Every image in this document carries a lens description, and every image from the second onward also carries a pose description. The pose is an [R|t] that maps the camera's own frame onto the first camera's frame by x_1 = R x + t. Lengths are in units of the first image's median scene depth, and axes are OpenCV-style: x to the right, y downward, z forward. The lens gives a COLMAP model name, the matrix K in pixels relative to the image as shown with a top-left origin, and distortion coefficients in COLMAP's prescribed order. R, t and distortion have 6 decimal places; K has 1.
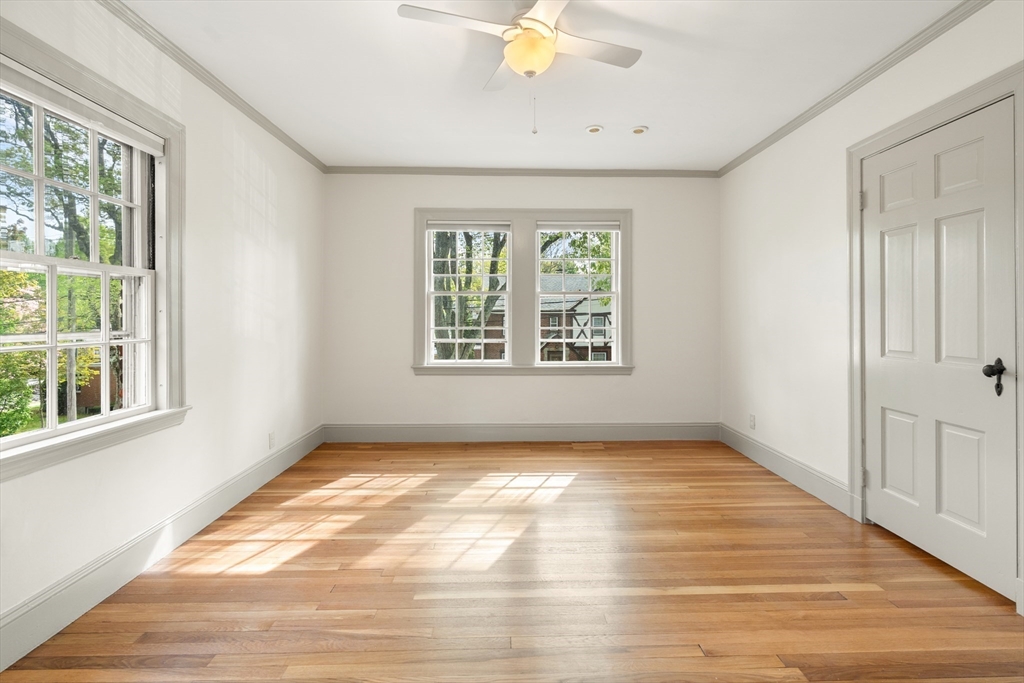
lens RADIAL K [[466.5, 0, 520.2], [0, 466.5, 320.4], [0, 0, 1]] dist [-0.009459, 0.003744]
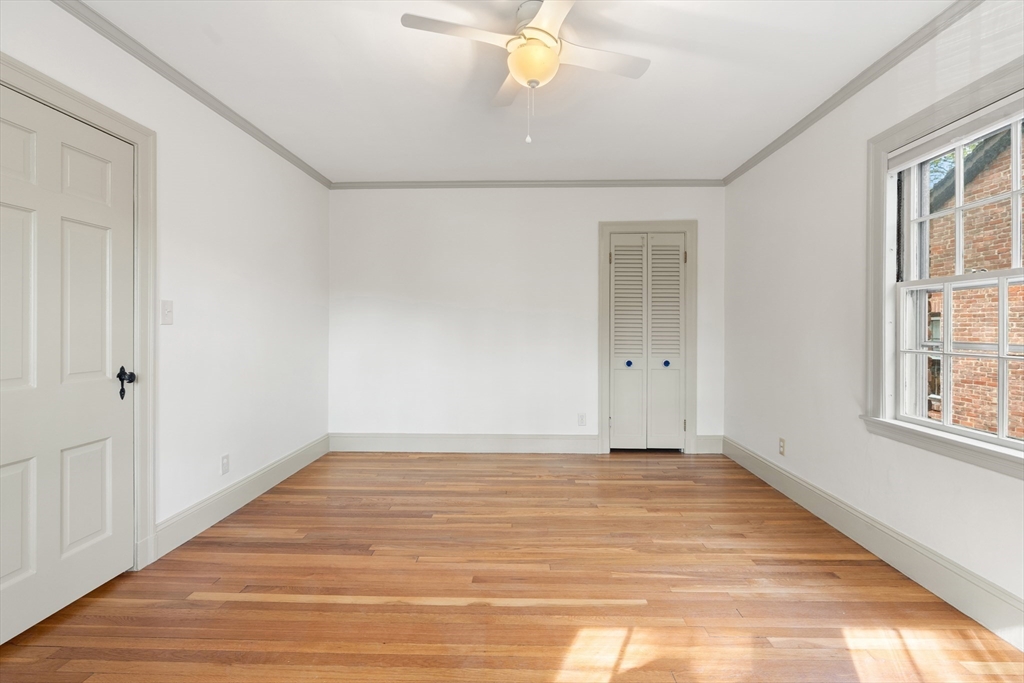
lens RADIAL K [[466.5, 0, 520.2], [0, 466.5, 320.4], [0, 0, 1]] dist [-0.009459, 0.003744]
pose [[-0.998430, 0.002559, 0.055961, -0.008579], [0.002466, 0.999995, -0.001733, -0.026397], [-0.055965, -0.001592, -0.998431, 2.057143]]
